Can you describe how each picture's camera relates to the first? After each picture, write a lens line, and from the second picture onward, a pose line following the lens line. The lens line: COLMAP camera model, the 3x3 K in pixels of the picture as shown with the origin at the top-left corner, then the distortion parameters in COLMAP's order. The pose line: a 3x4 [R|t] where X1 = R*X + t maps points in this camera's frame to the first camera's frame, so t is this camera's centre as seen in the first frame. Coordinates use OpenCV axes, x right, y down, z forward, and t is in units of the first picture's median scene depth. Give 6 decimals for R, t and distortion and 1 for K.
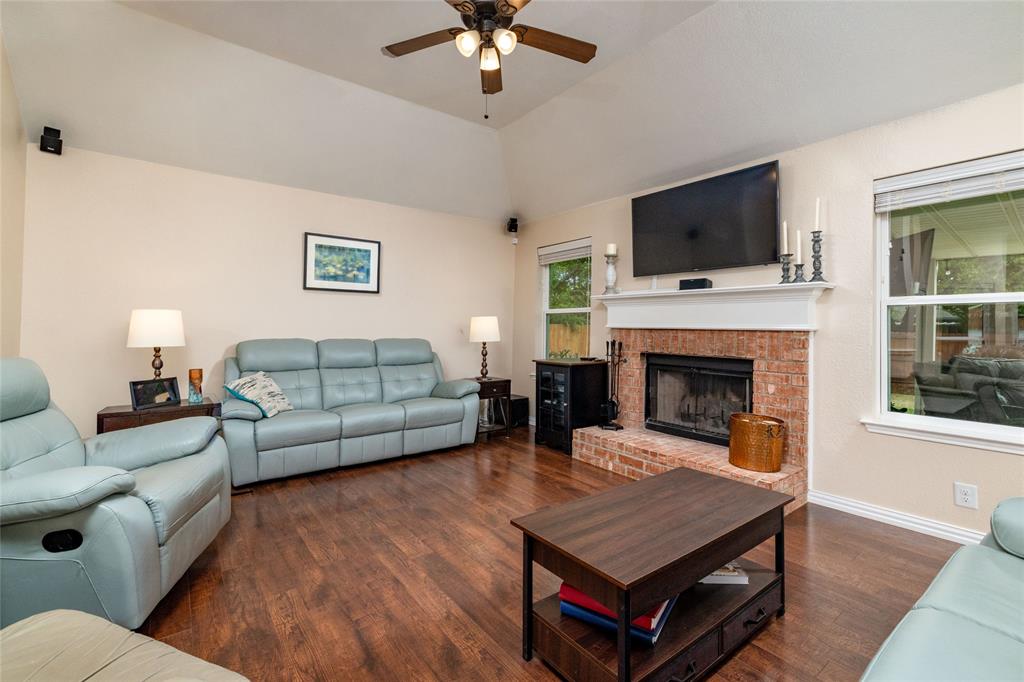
lens RADIAL K [[454.6, 0, 509.6], [0, 454.6, 319.4], [0, 0, 1]] dist [0.000249, 0.000061]
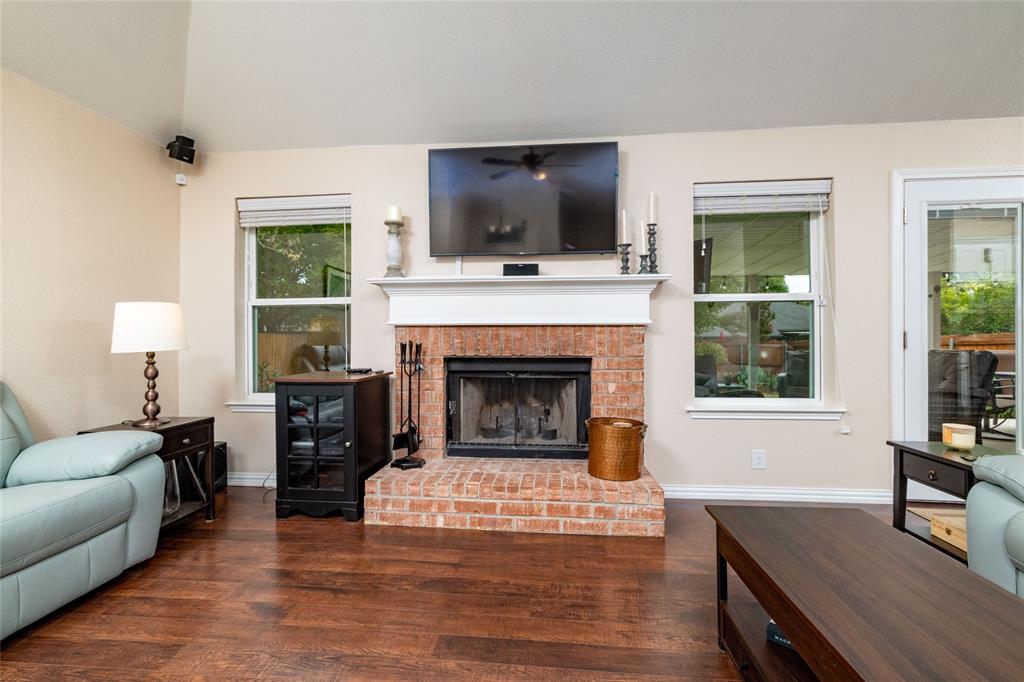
lens RADIAL K [[451.7, 0, 516.5], [0, 451.7, 338.6], [0, 0, 1]] dist [-0.000576, 0.000292]
pose [[0.672130, -0.011155, 0.740349, -0.189208], [-0.003198, 0.999833, 0.017968, 0.028876], [-0.740426, -0.014444, 0.671983, 0.416149]]
